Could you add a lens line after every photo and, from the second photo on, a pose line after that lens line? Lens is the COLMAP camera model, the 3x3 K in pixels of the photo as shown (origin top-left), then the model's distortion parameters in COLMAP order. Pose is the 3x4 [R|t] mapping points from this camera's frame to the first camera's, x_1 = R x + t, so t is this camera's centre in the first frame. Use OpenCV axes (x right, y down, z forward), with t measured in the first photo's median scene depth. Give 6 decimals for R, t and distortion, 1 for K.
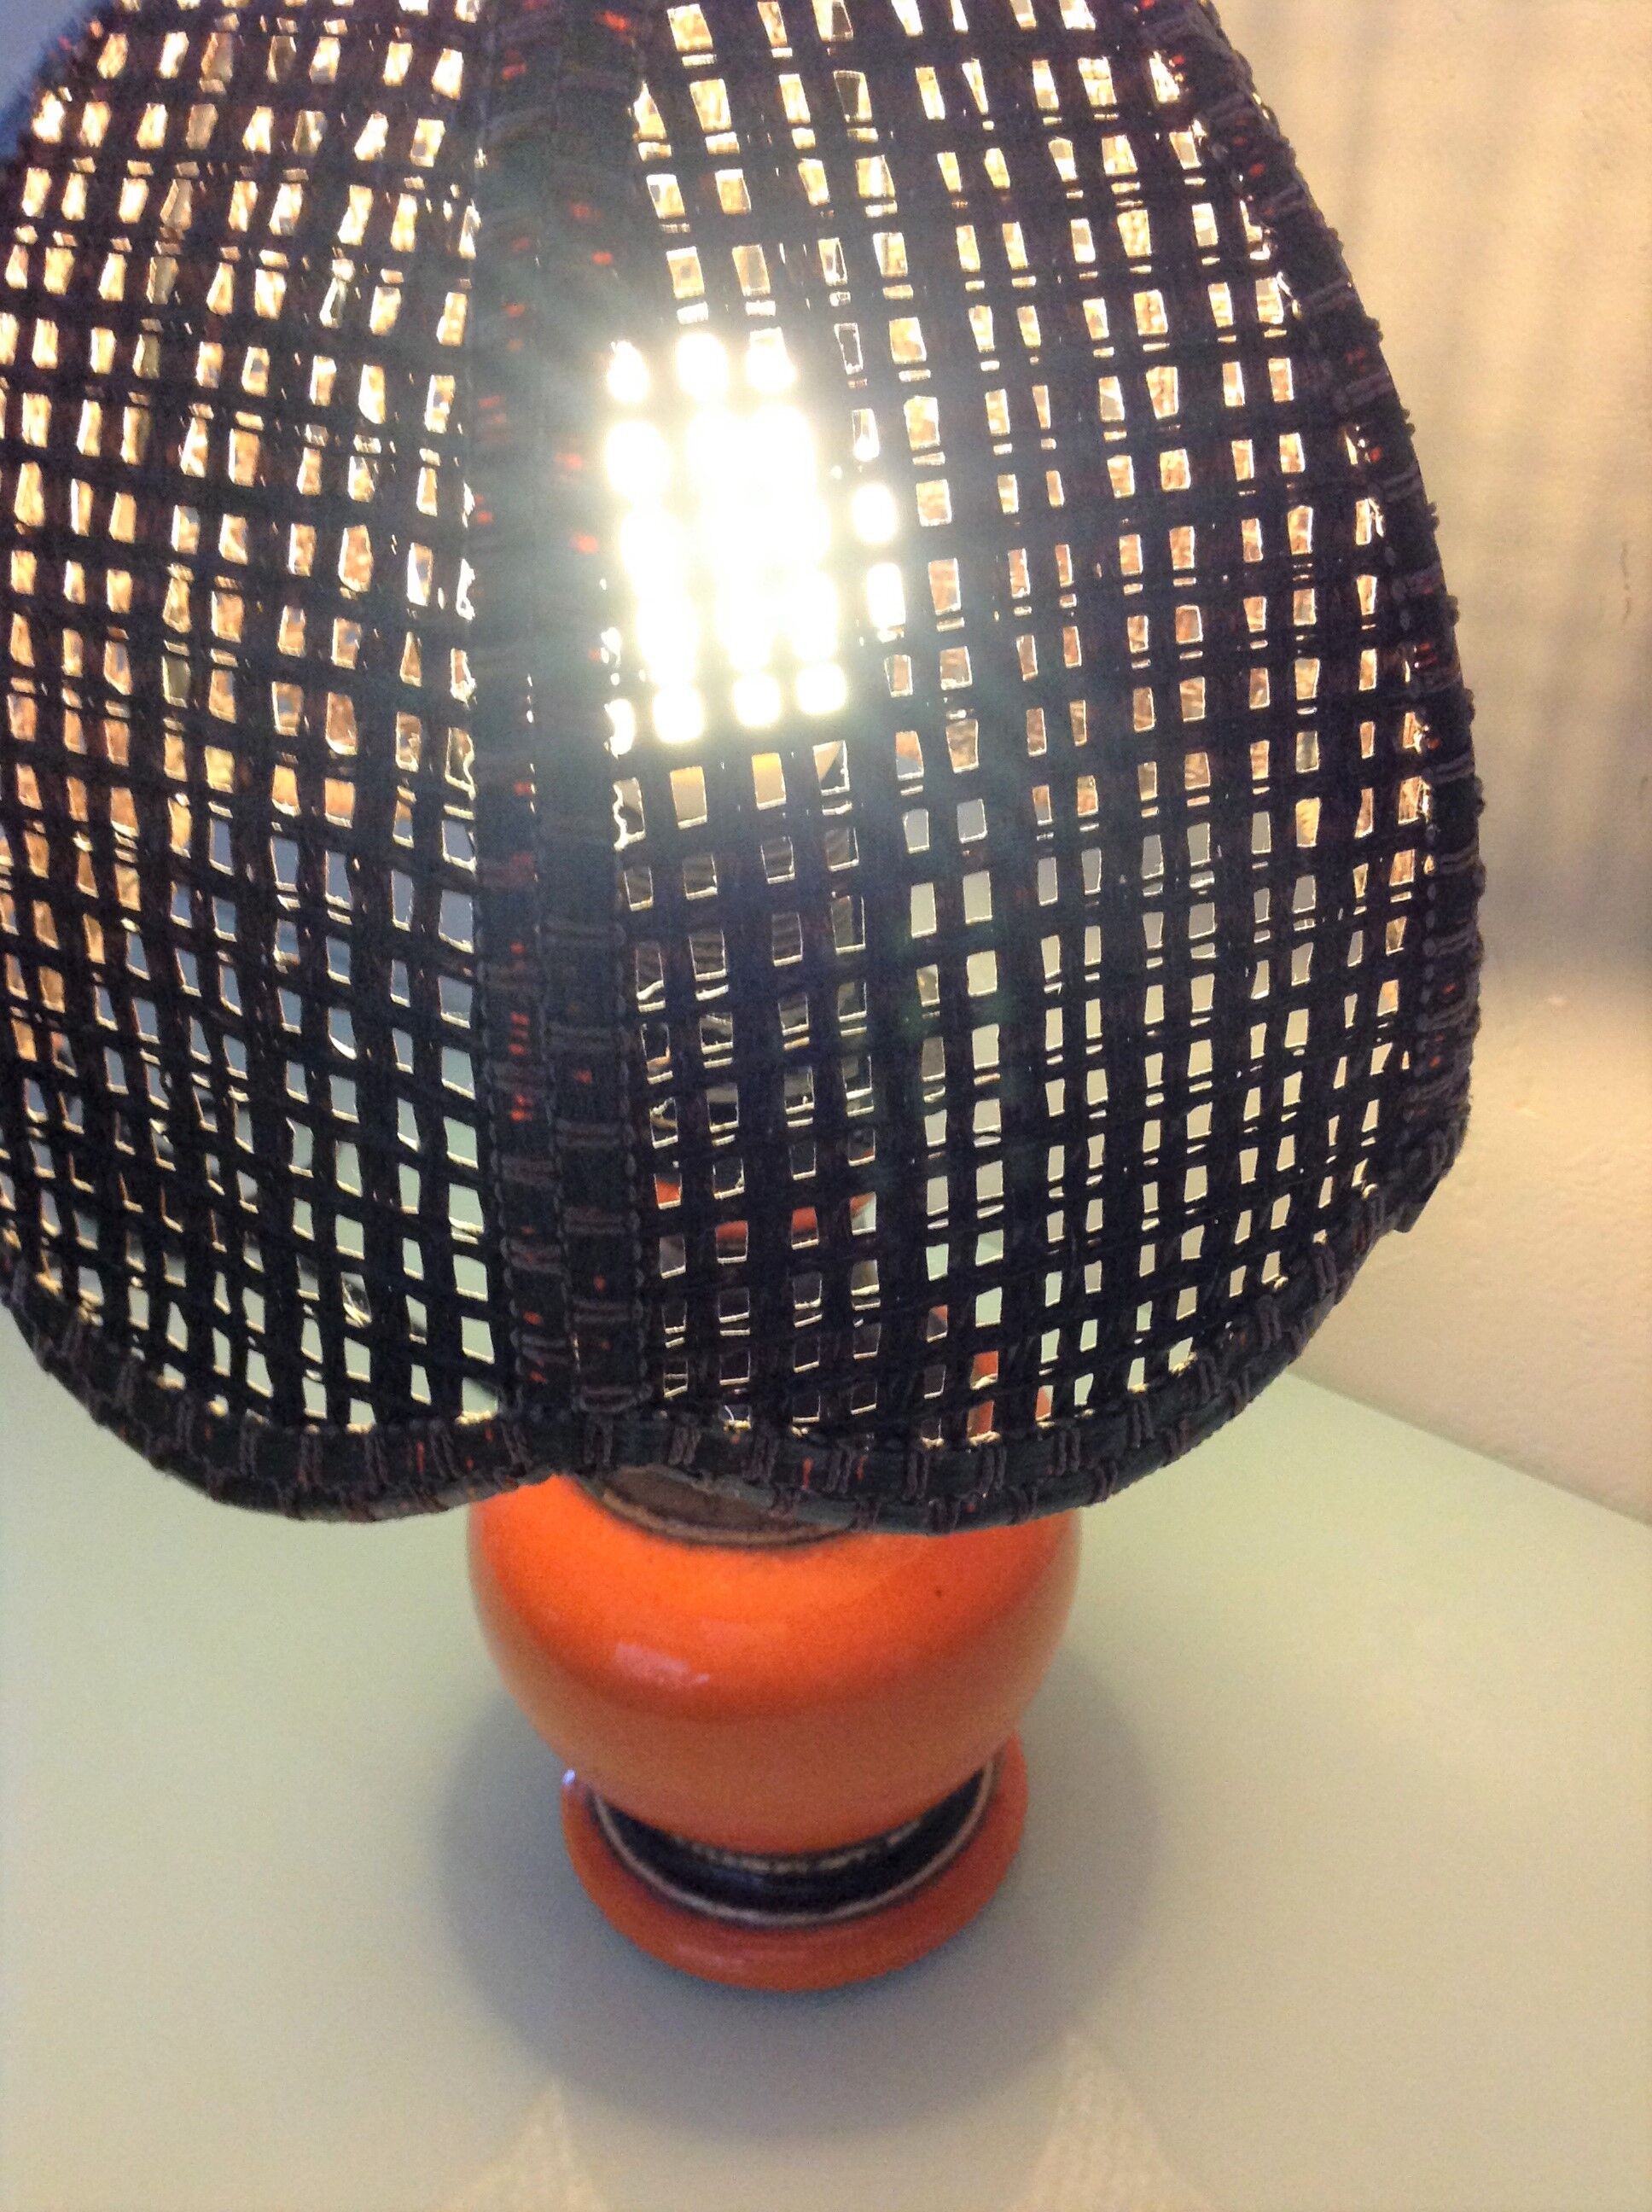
lens RADIAL K [[2098.2, 0, 783.2], [0, 2098.2, 1099.9], [0, 0, 1]] dist [0.120472, 0.001491]
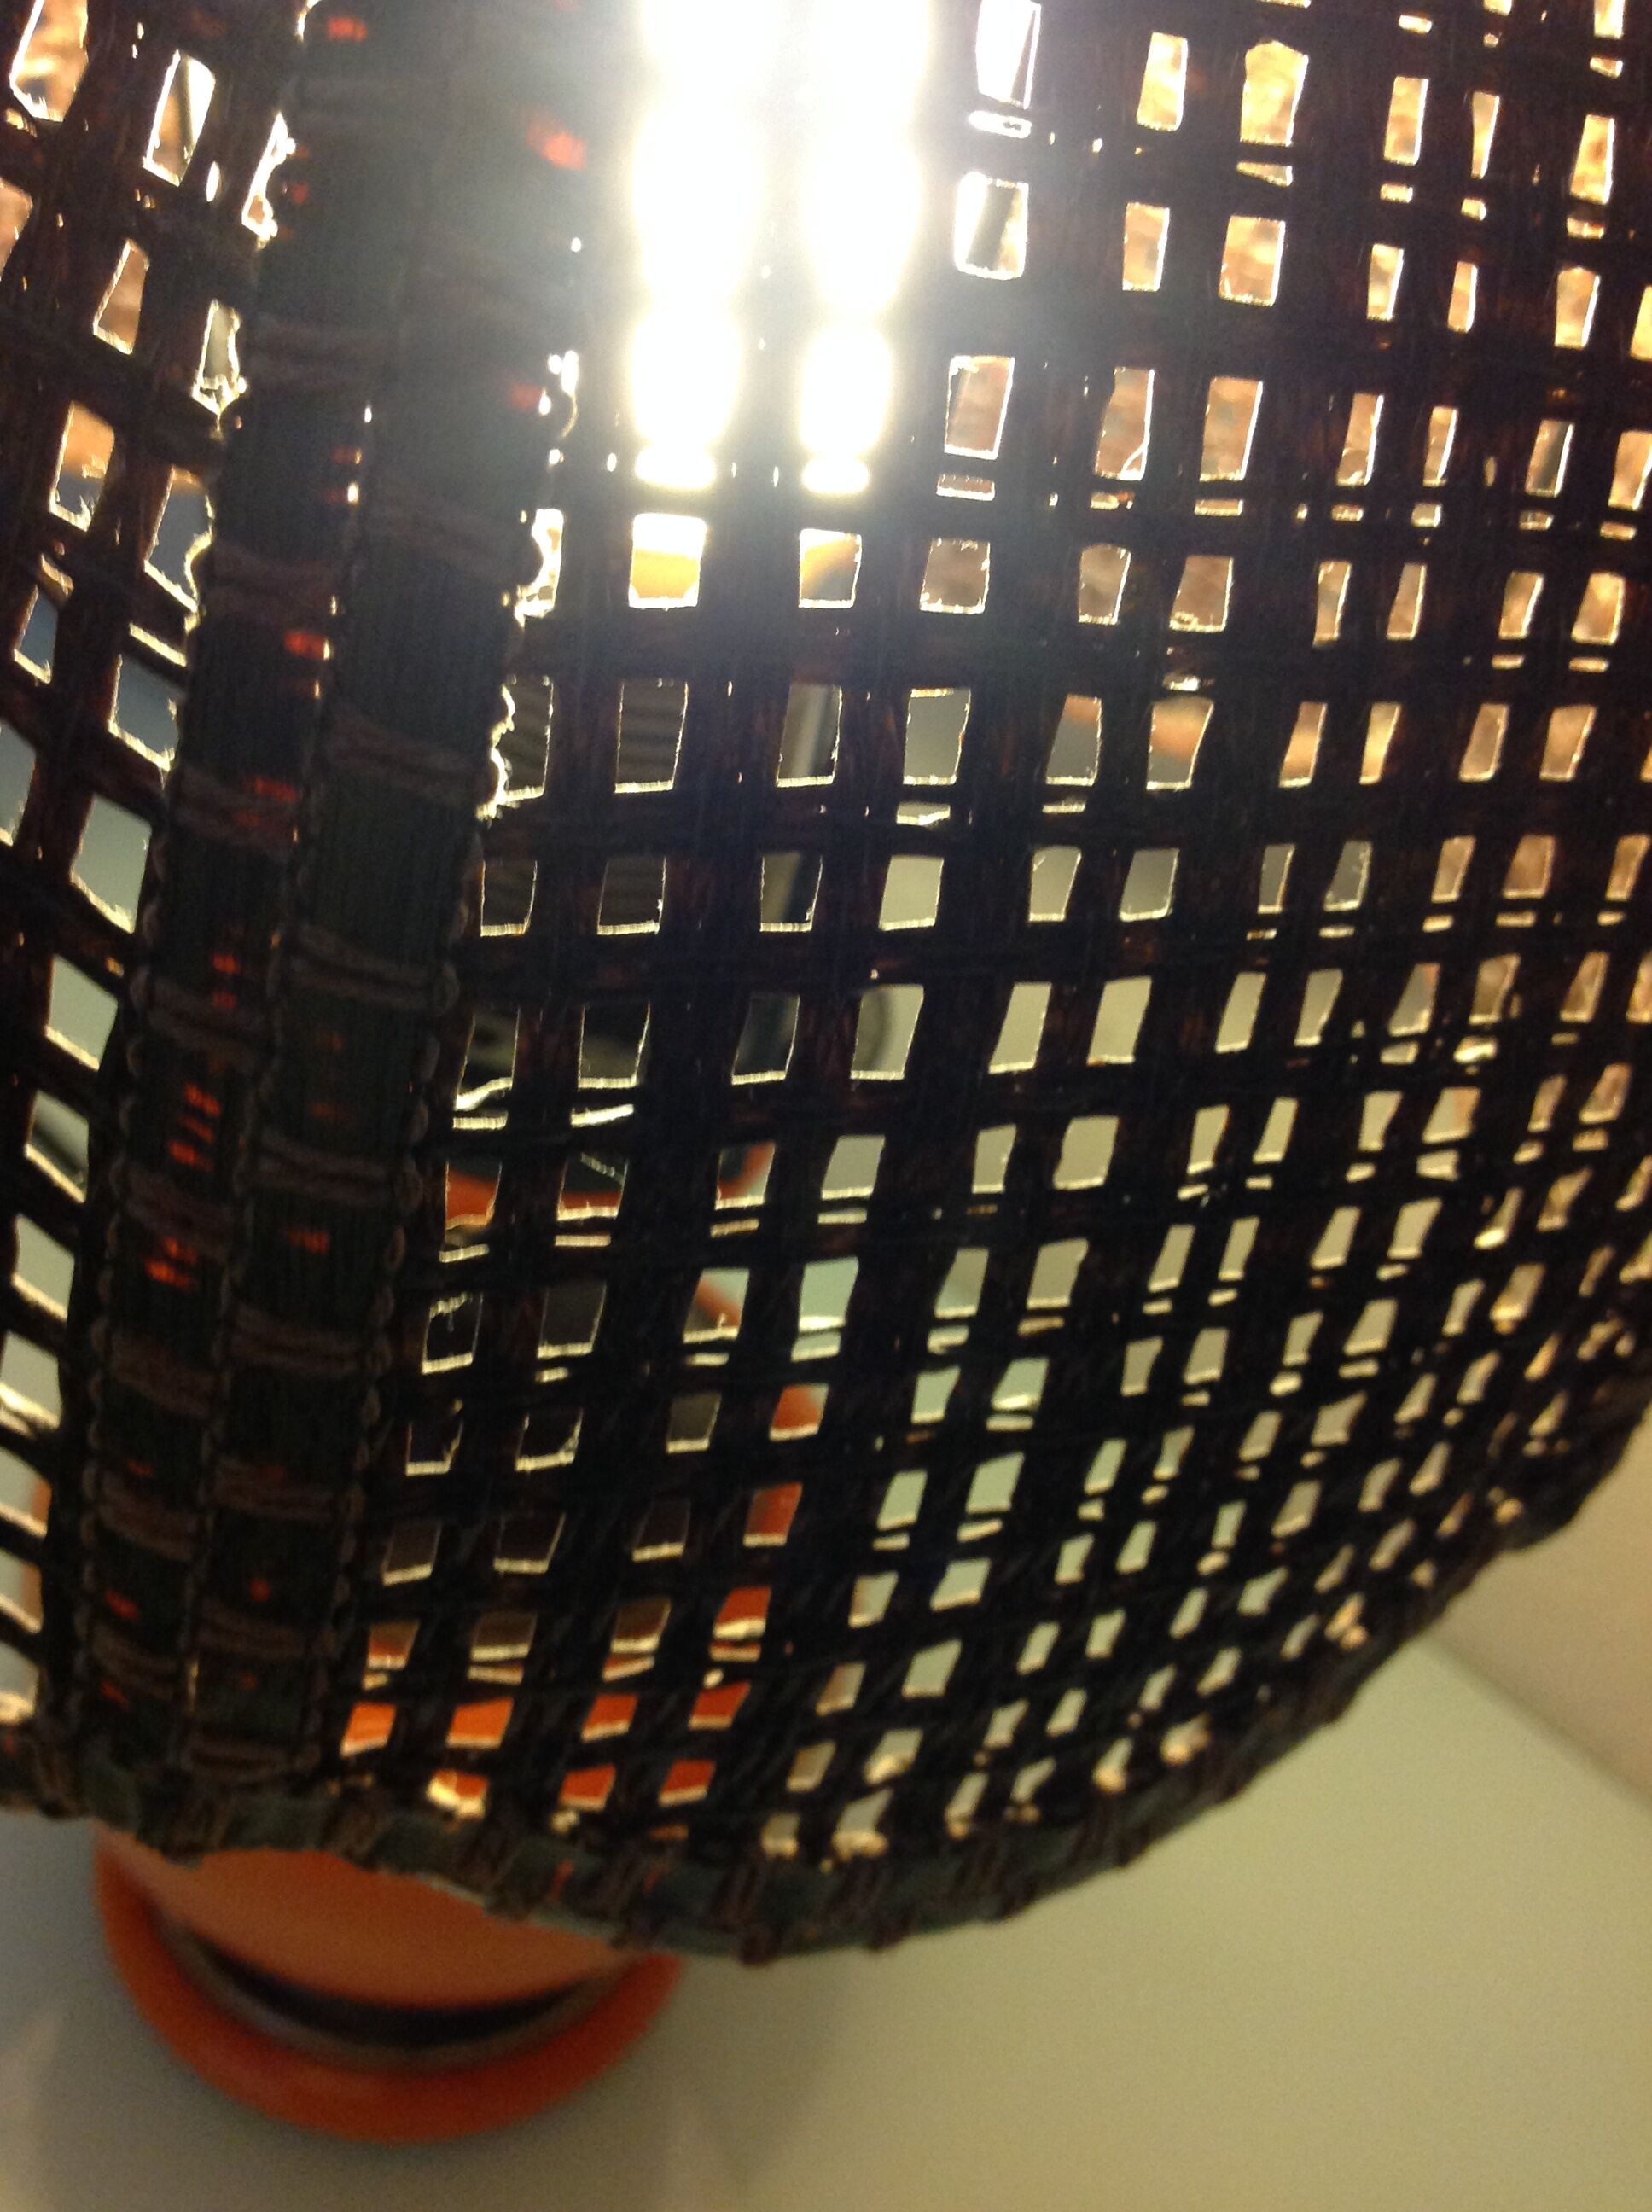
lens RADIAL K [[2092.9, 0, 799.2], [0, 2092.9, 1078.3], [0, 0, 1]] dist [0.146076, -0.398773]
pose [[0.966032, 0.207223, 0.154402, -0.067197], [-0.223000, 0.970384, 0.092872, -0.115982], [-0.130584, -0.124149, 0.983634, 0.493562]]
